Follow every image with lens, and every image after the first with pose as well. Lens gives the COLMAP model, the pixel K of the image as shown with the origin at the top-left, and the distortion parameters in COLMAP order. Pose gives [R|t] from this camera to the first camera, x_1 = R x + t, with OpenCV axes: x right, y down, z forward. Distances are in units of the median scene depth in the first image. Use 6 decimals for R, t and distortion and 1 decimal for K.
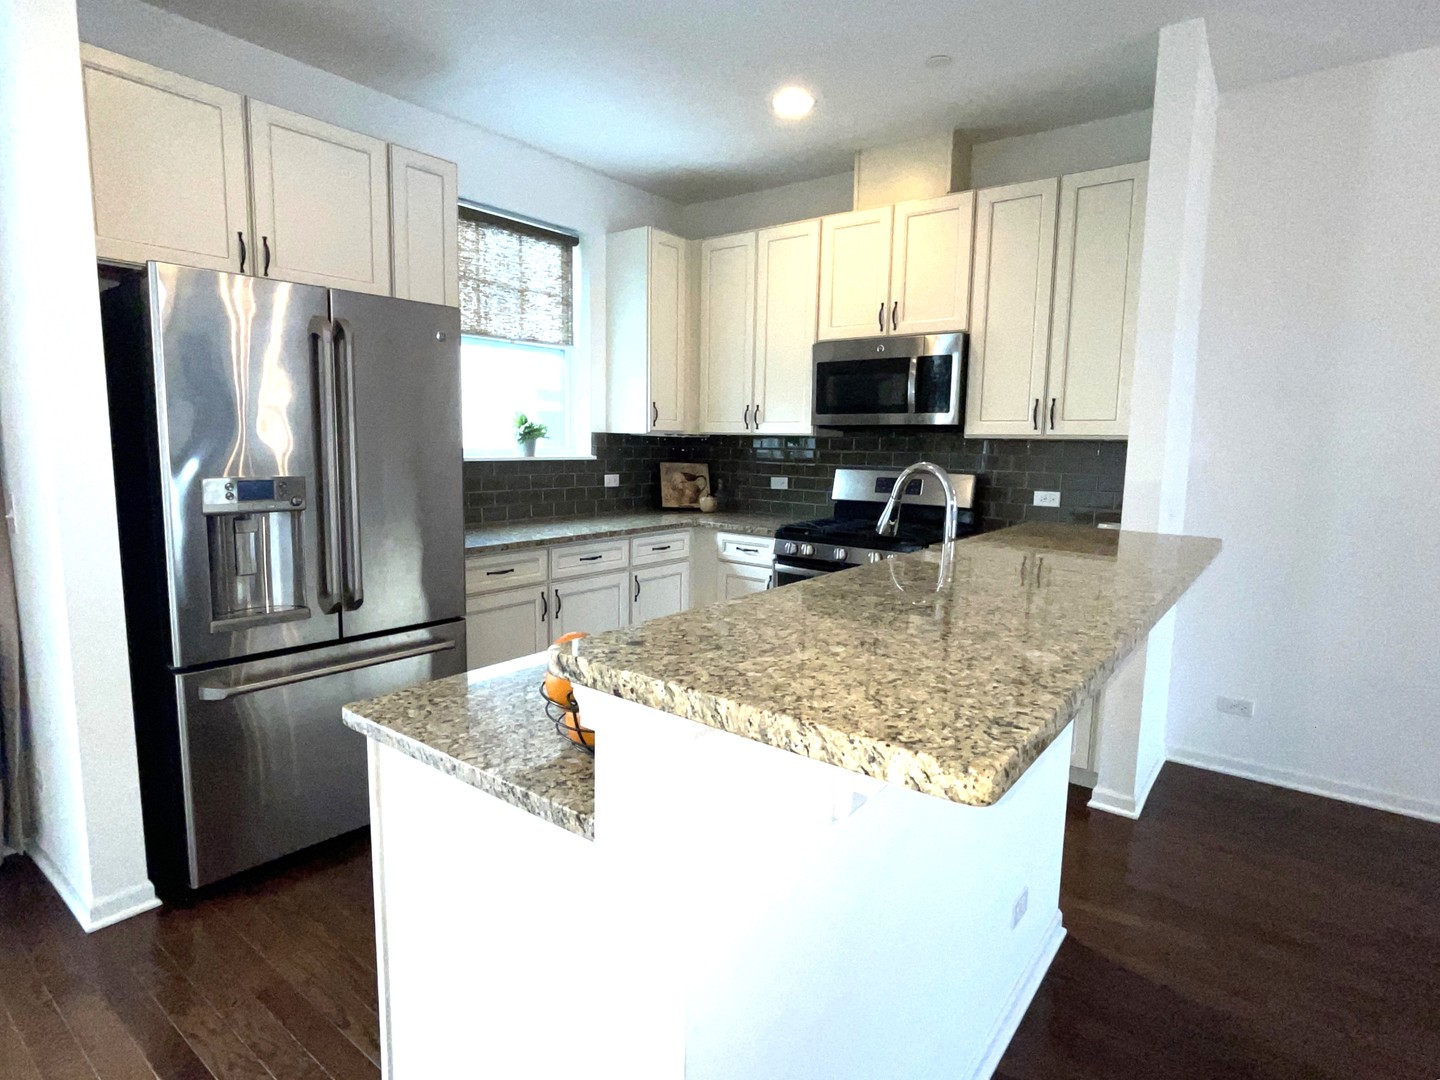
lens RADIAL K [[788.7, 0, 720.0], [0, 788.7, 540.0], [0, 0, 1]] dist [-0.003183, -0.002585]
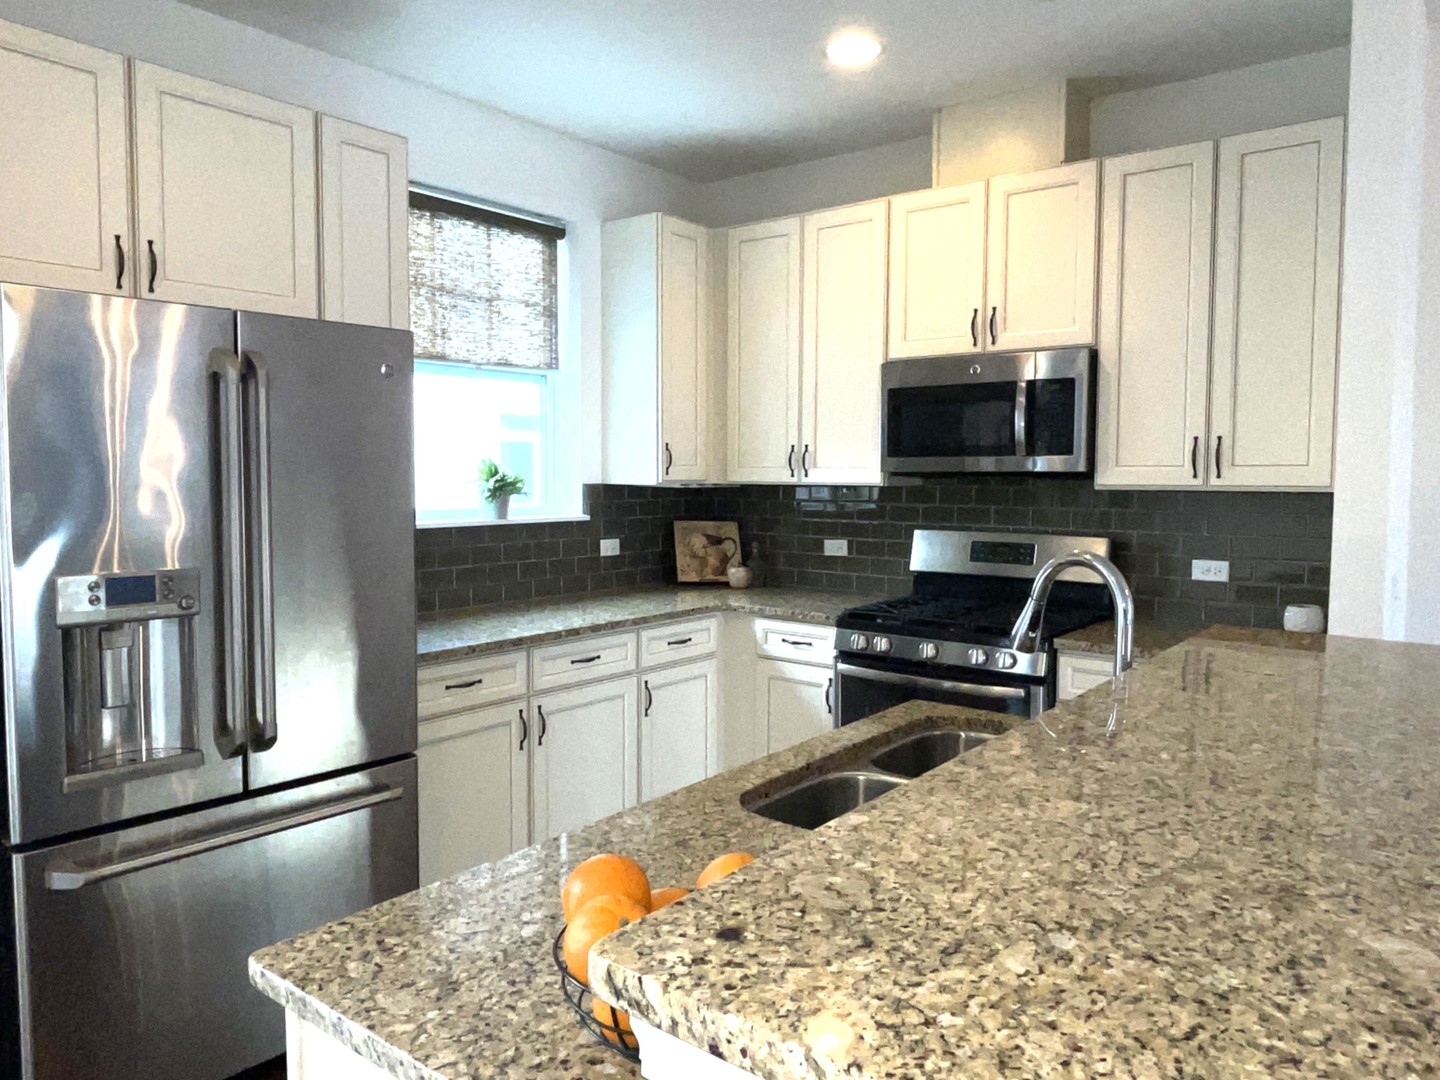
lens RADIAL K [[1026.6, 0, 720.0], [0, 1026.6, 540.0], [0, 0, 1]] dist [-0.004234, -0.000390]
pose [[0.999800, -0.013252, -0.014967, -0.025417], [0.012352, 0.998202, -0.058656, -0.032539], [0.015718, 0.058459, 0.998166, 0.048825]]
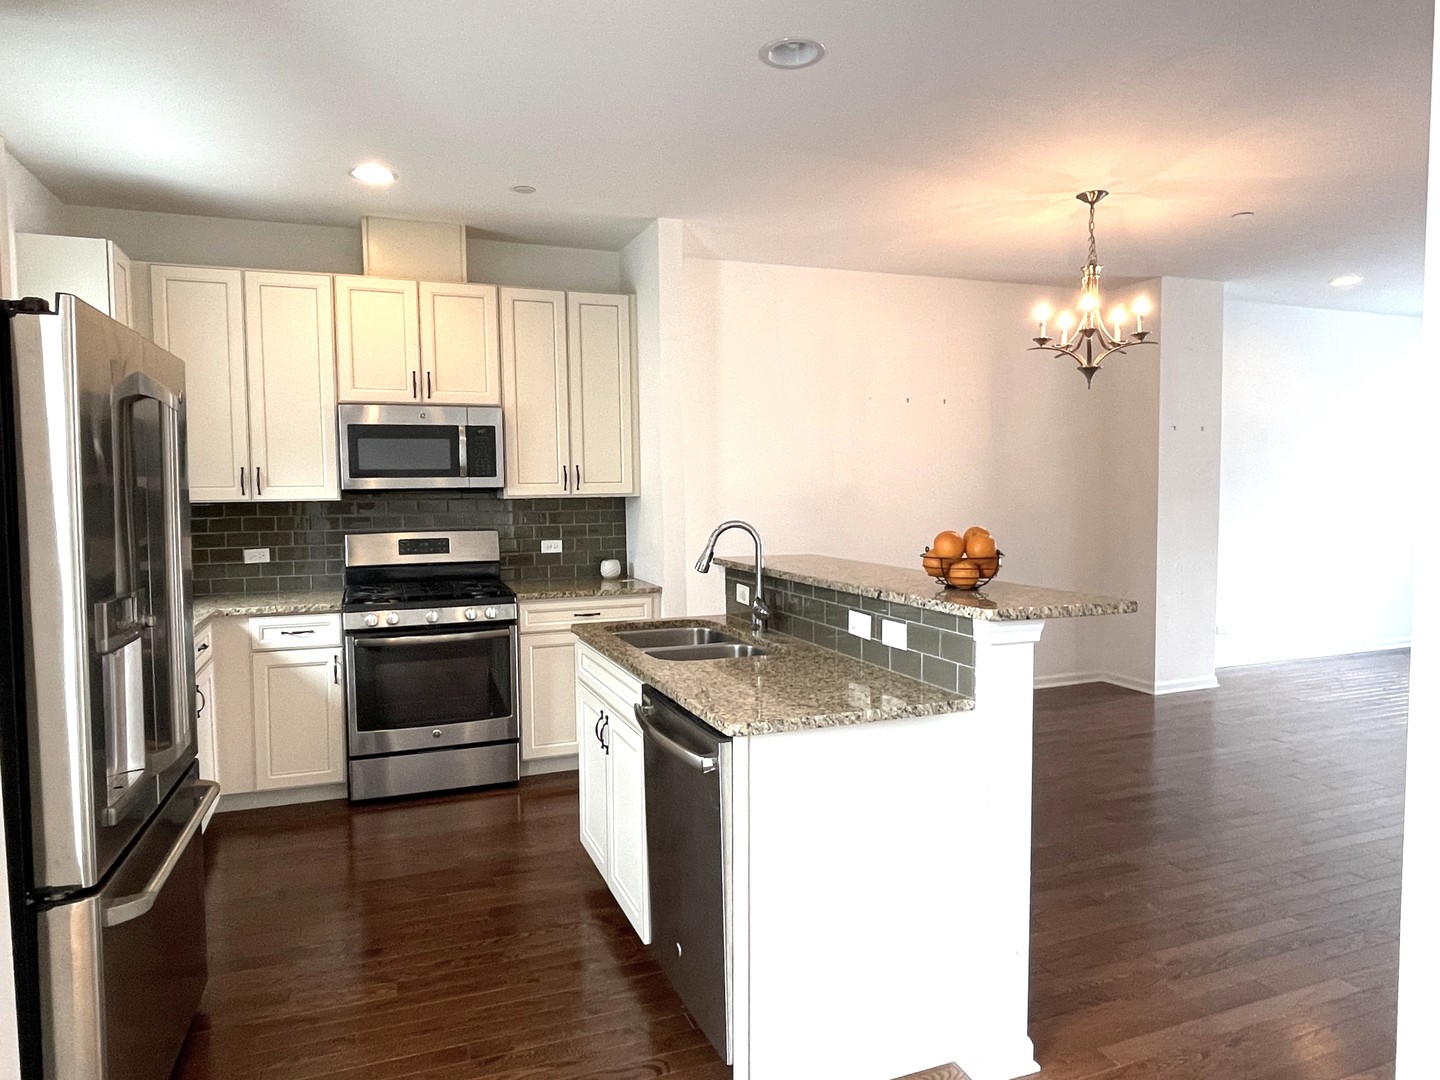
lens RADIAL K [[920.7, 0, 720.0], [0, 920.7, 540.0], [0, 0, 1]] dist [0.002078, -0.031947]
pose [[0.503650, -0.072662, 0.860846, -0.712177], [0.127500, 0.991797, 0.009120, -0.045830], [-0.854447, 0.105165, 0.508783, 0.074898]]
